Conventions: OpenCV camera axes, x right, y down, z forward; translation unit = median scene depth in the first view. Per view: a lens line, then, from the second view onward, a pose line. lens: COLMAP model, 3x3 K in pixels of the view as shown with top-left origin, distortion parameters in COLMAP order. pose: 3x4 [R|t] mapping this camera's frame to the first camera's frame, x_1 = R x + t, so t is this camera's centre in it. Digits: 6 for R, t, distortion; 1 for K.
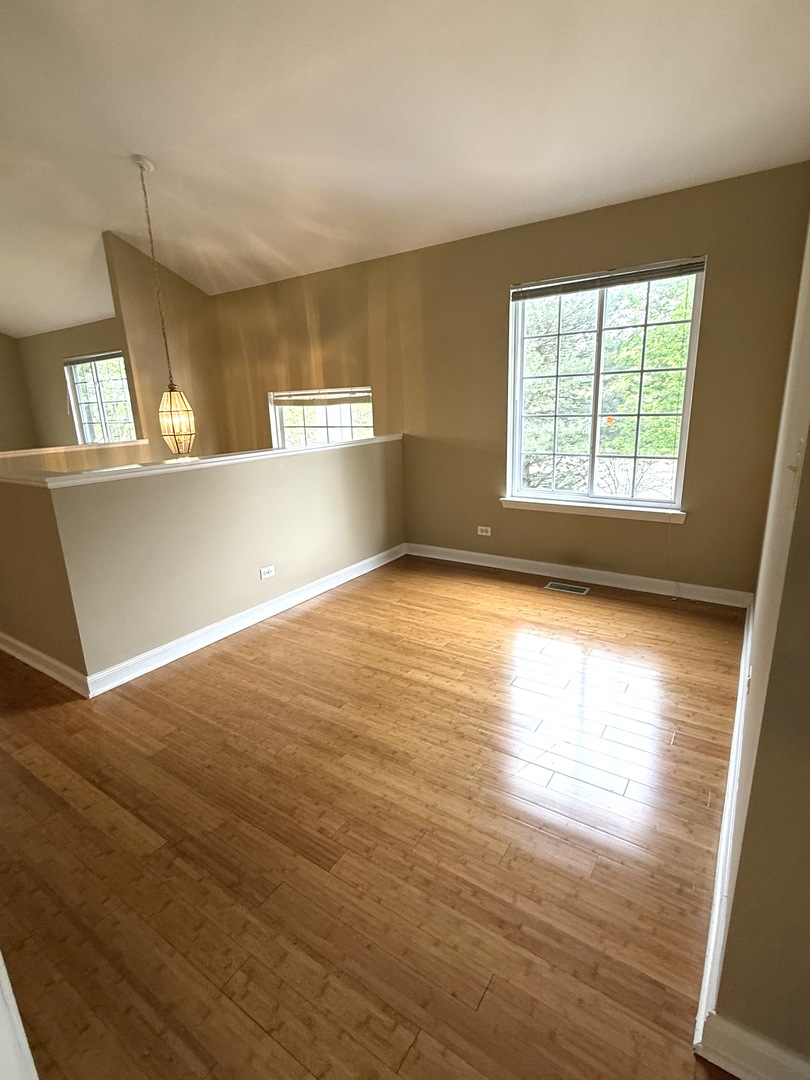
lens RADIAL K [[525.0, 0, 405.0], [0, 525.0, 540.0], [0, 0, 1]] dist [0.001306, 0.000431]
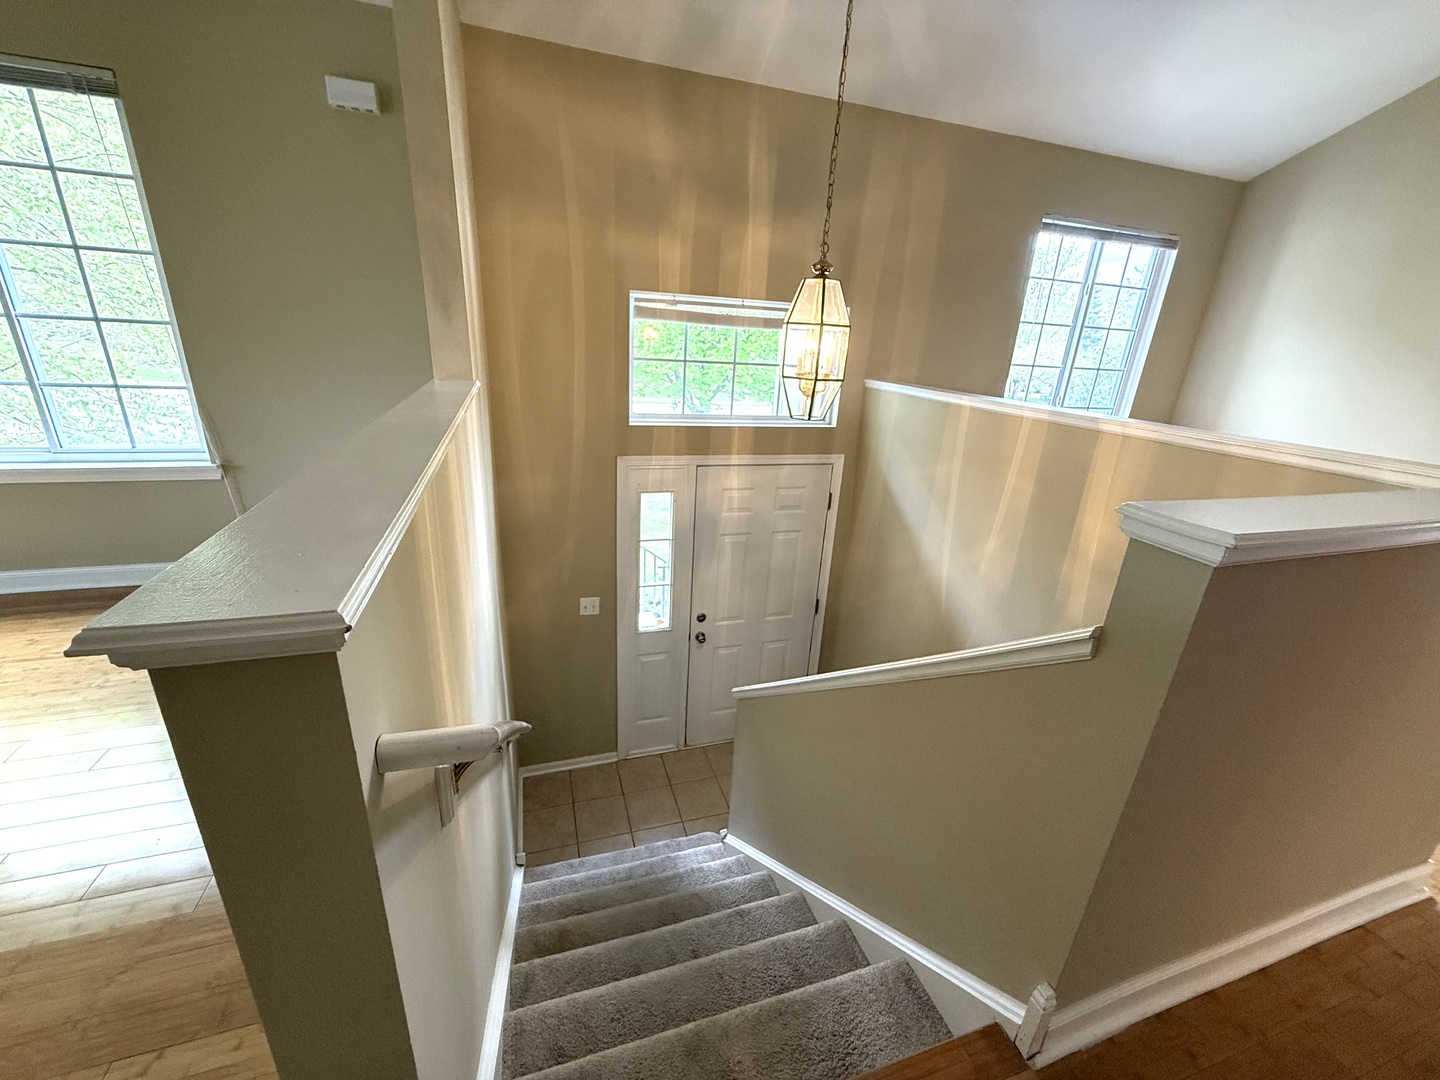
lens RADIAL K [[571.7, 0, 720.0], [0, 571.7, 540.0], [0, 0, 1]] dist [-0.013013, -0.000240]
pose [[0.613646, -0.204881, 0.762537, -1.047705], [0.131650, 0.978779, 0.157037, -0.180519], [-0.778528, 0.004023, 0.627597, 0.892266]]
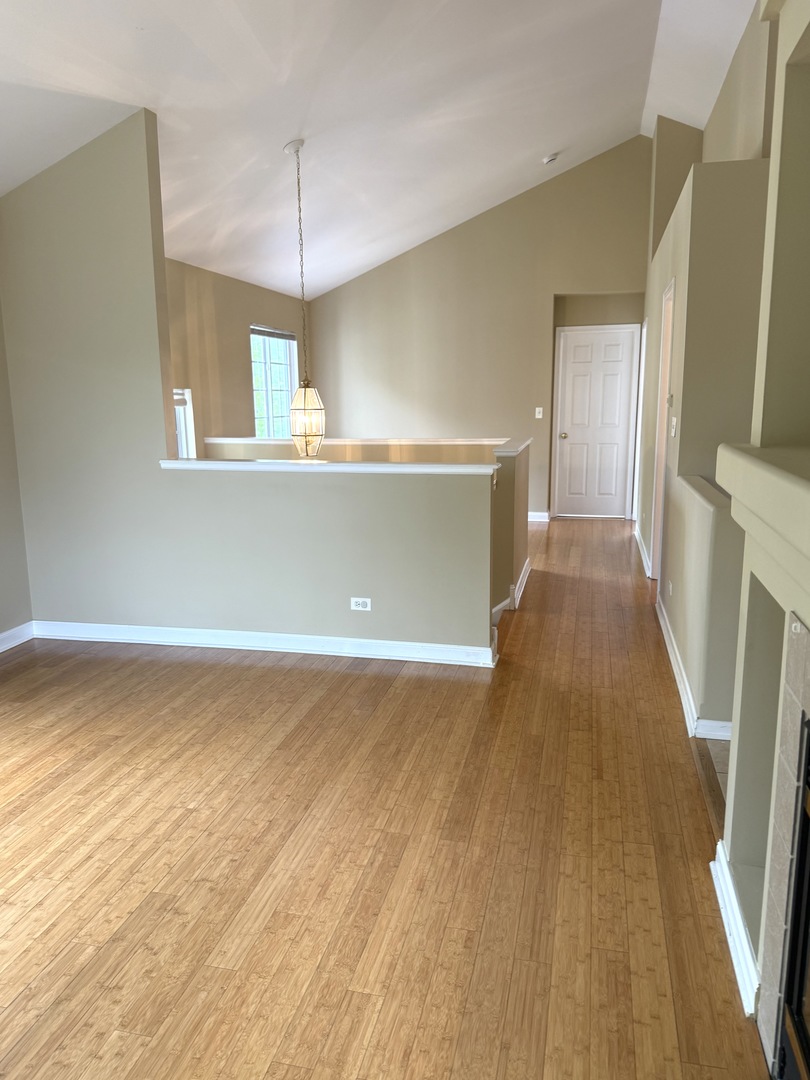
lens RADIAL K [[816.7, 0, 405.0], [0, 816.7, 540.0], [0, 0, 1]] dist [0.003998, 0.000808]
pose [[-0.360150, -0.129872, 0.923810, -2.134062], [0.256004, 0.938487, 0.231739, -0.372570], [-0.897081, 0.319960, -0.304748, 1.582613]]
